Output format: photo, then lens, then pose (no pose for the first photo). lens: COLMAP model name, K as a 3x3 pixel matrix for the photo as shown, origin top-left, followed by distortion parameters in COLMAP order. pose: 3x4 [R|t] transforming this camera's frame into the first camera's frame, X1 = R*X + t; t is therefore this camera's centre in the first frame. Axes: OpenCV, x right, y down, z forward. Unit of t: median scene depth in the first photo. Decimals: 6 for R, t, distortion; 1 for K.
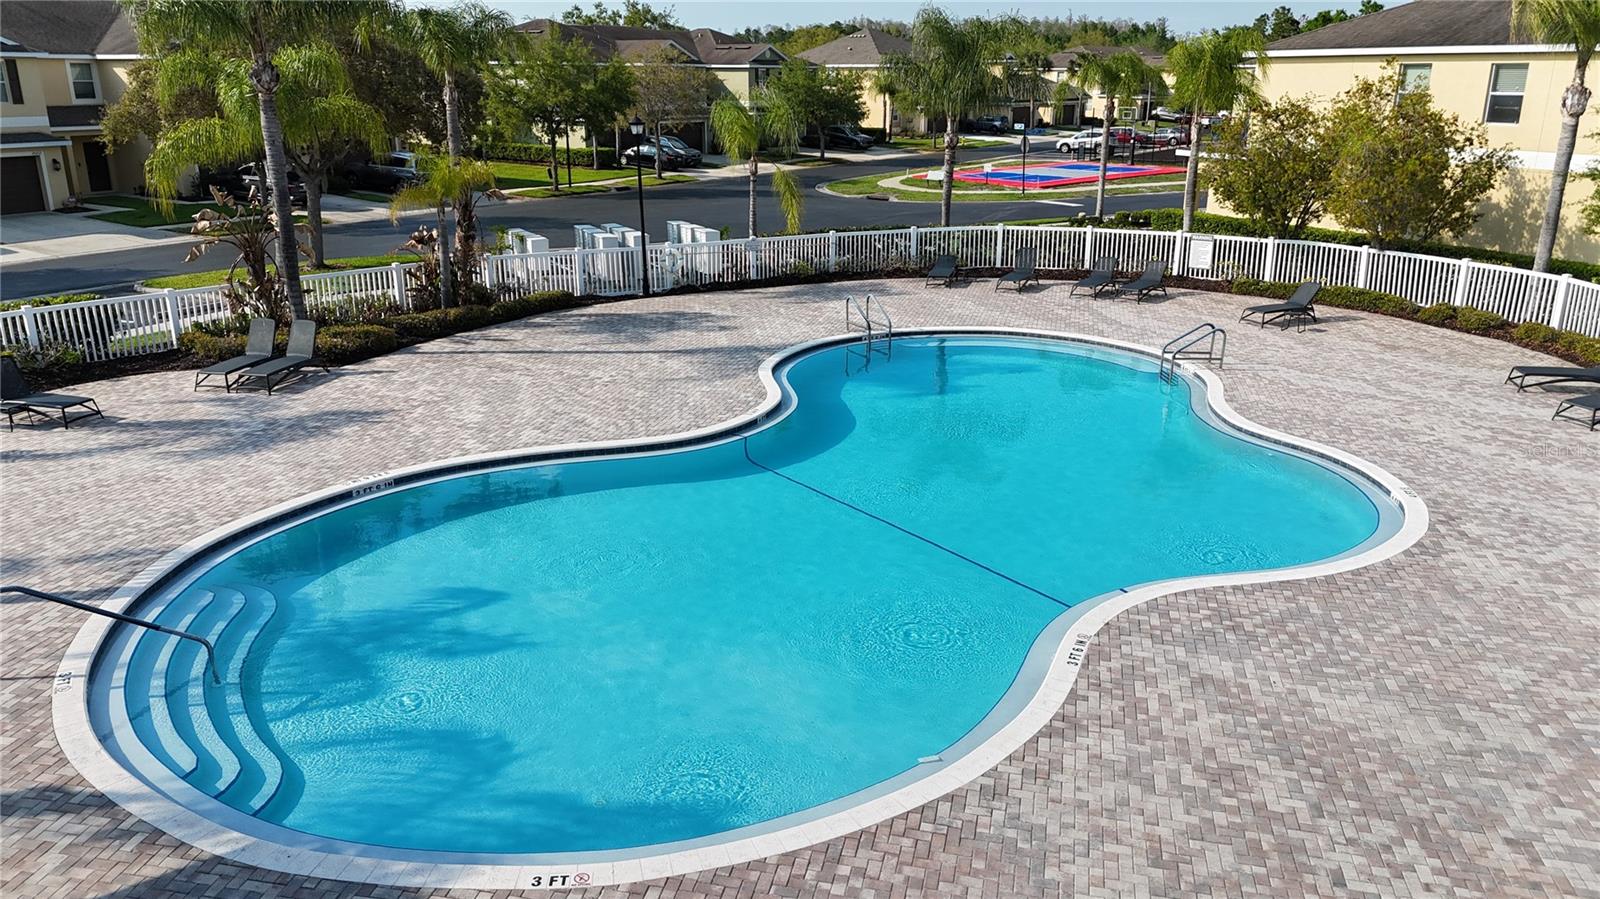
lens RADIAL K [[1182.9, 0, 800.0], [0, 1182.9, 449.5], [0, 0, 1]] dist [0.094078, -0.114725]
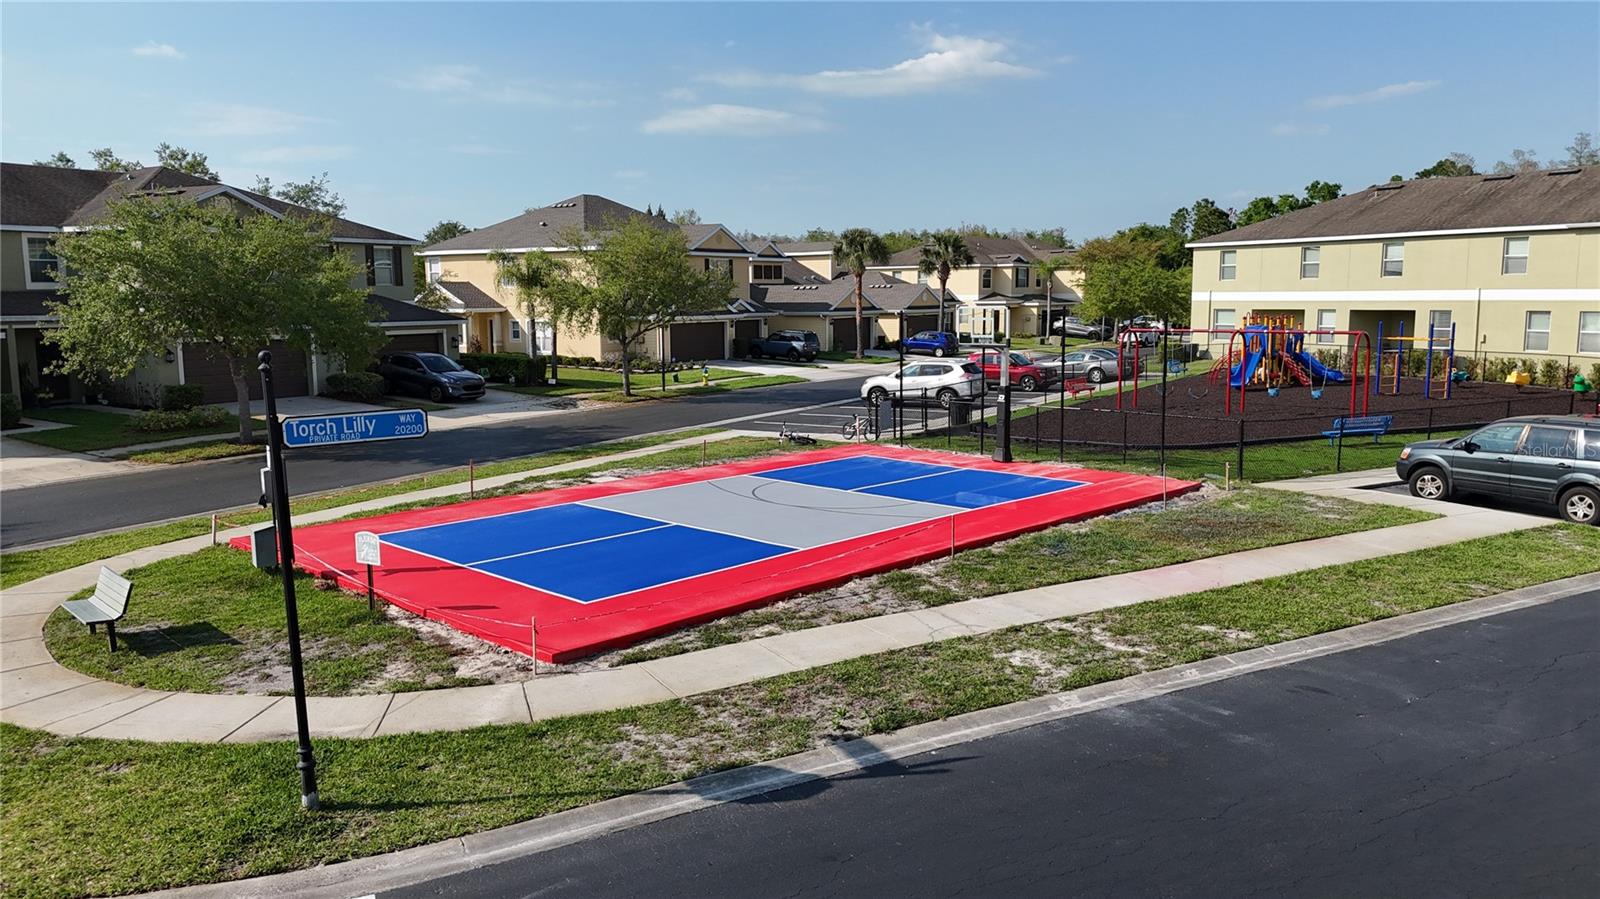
lens RADIAL K [[1182.9, 0, 800.0], [0, 1182.9, 449.5], [0, 0, 1]] dist [0.094078, -0.114725]
pose [[0.997821, -0.021771, 0.062277, 0.112319], [0.032329, 0.984229, -0.173920, -0.104880], [-0.057508, 0.175554, 0.982789, 0.378303]]
